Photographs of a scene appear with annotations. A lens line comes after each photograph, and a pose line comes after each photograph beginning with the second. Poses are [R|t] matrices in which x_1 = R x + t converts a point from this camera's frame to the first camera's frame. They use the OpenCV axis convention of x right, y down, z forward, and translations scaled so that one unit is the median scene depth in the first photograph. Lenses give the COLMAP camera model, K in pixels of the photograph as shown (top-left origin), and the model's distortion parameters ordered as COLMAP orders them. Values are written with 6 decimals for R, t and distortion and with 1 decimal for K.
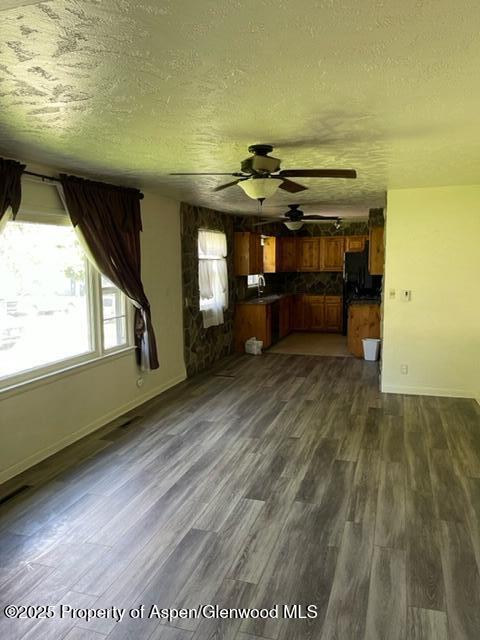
lens RADIAL K [[481.0, 0, 239.8], [0, 481.0, 320.0], [0, 0, 1]] dist [0.043594, -0.045228]
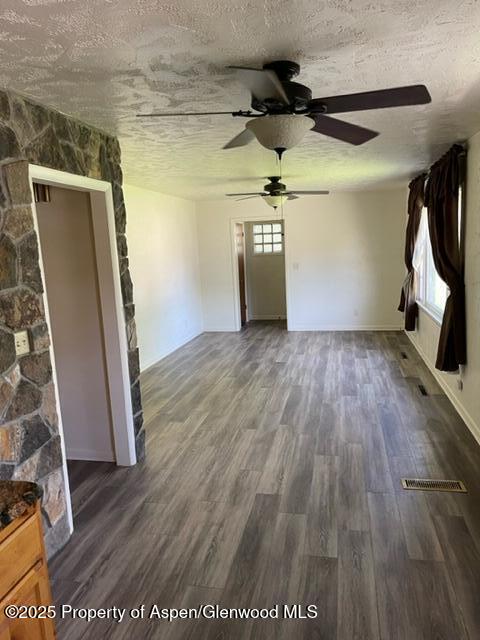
lens RADIAL K [[481.0, 0, 240.2], [0, 481.0, 319.9], [0, 0, 1]] dist [0.043594, -0.045228]
pose [[-0.992284, 0.075894, -0.098046, 0.262214], [0.046111, 0.959940, 0.276384, -0.247472], [0.115094, 0.269730, -0.956033, 1.961219]]
